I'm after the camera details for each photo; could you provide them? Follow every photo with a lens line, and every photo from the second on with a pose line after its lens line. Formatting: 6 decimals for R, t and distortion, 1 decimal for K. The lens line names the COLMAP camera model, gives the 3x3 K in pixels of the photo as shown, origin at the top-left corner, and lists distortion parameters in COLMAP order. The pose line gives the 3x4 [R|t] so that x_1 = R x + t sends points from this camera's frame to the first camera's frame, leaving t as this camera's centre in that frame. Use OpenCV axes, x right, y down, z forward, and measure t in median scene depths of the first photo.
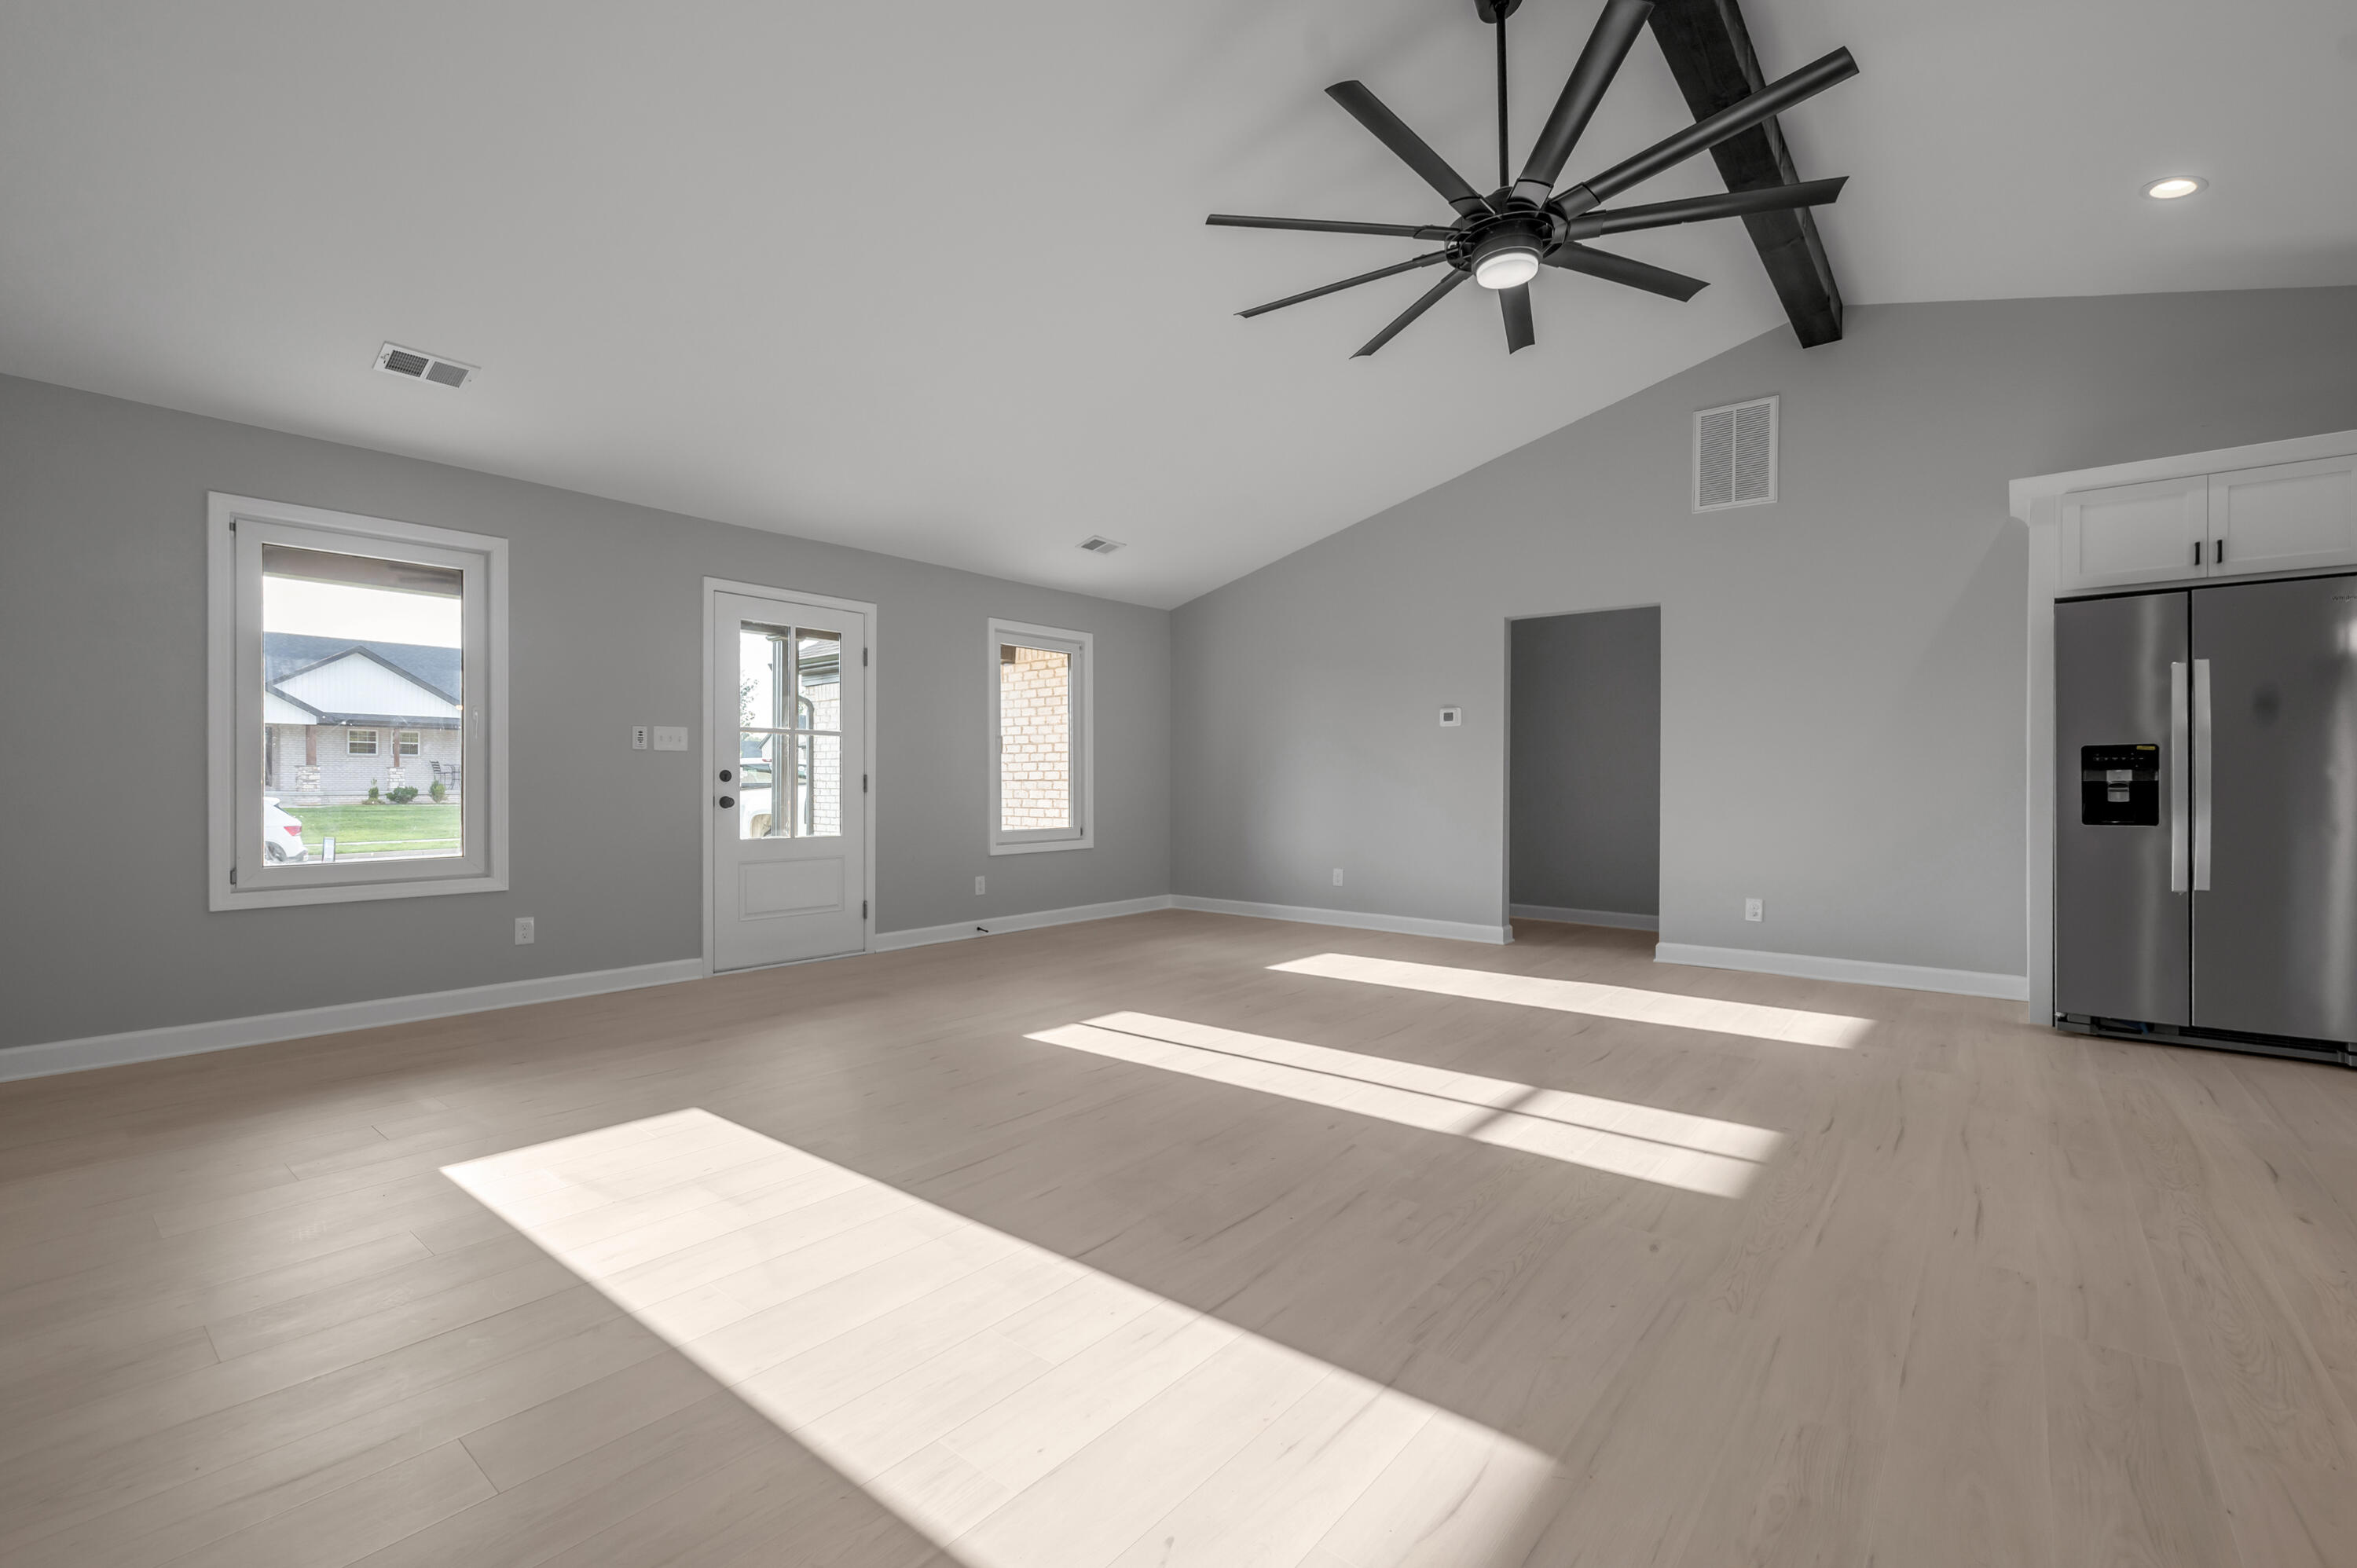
lens RADIAL K [[1002.5, 0, 1178.5], [0, 1002.5, 784.0], [0, 0, 1]] dist [-0.001130, -0.000302]
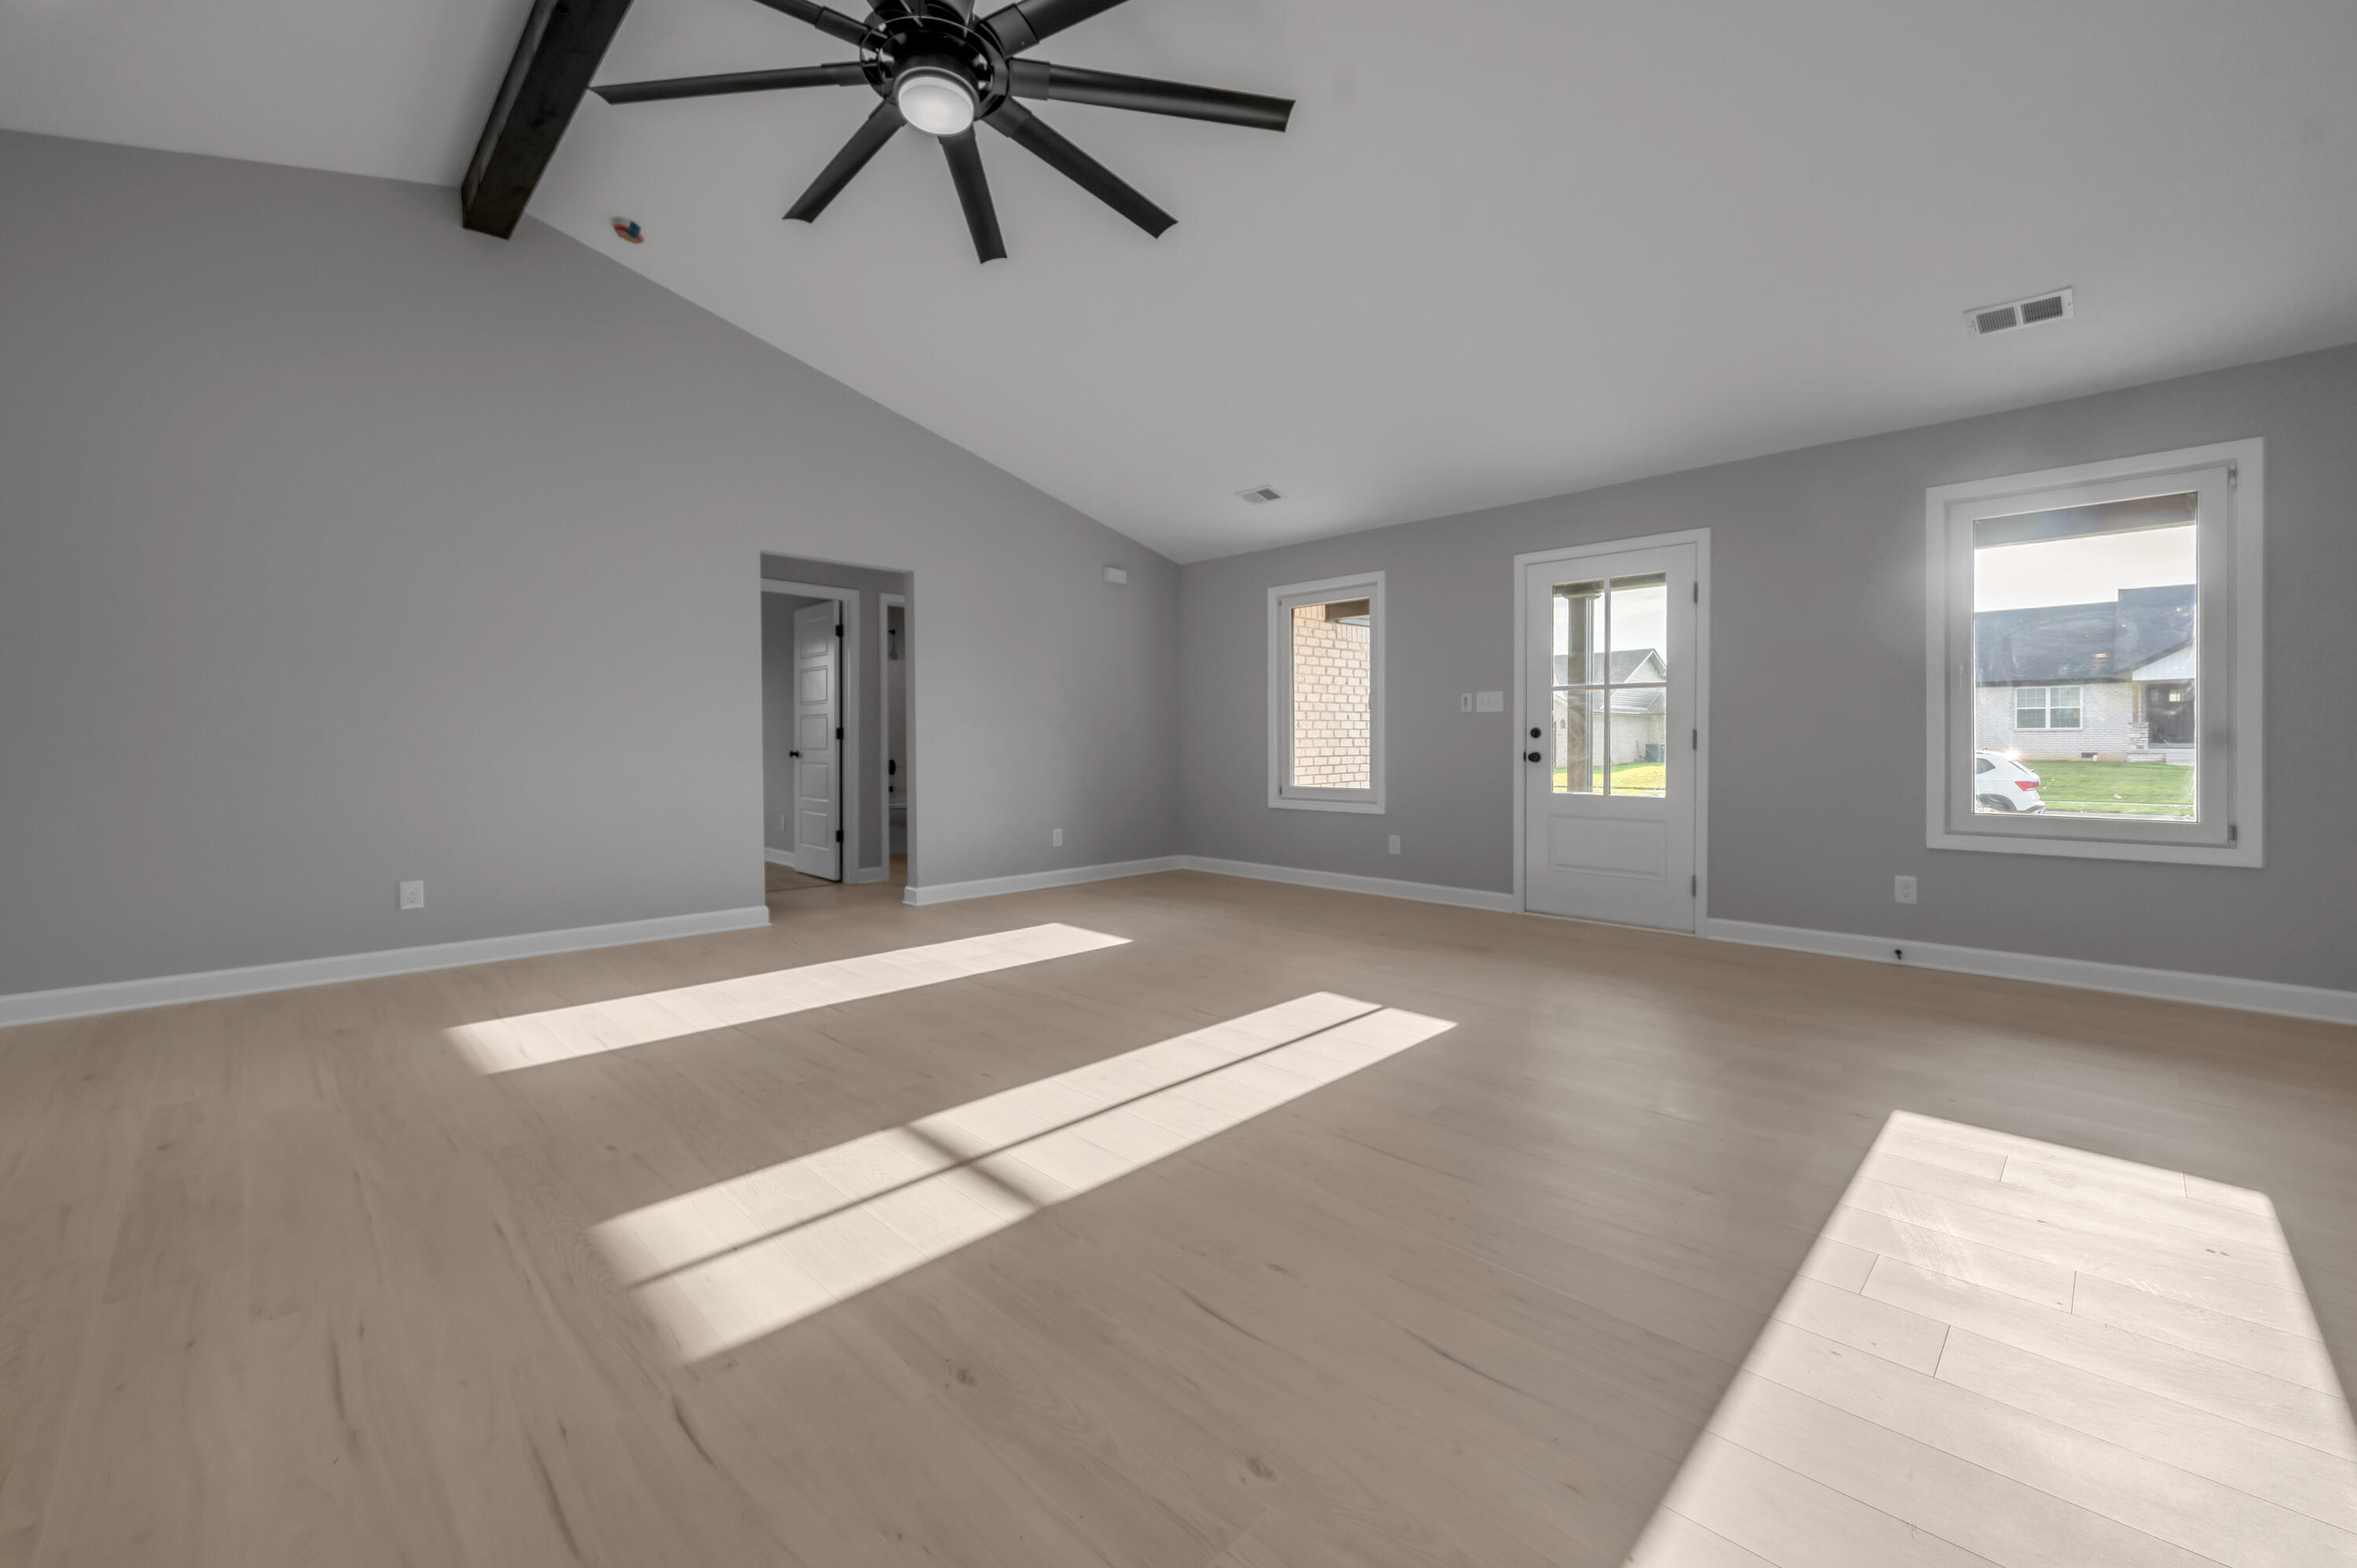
lens RADIAL K [[928.7, 0, 1173.5], [0, 928.7, 765.8], [0, 0, 1]] dist [-0.000609, -0.000034]
pose [[-0.086921, 0.027531, -0.995835, 0.592188], [0.001610, 0.999621, 0.027496, -0.000965], [0.996214, 0.000787, -0.086932, 0.702310]]
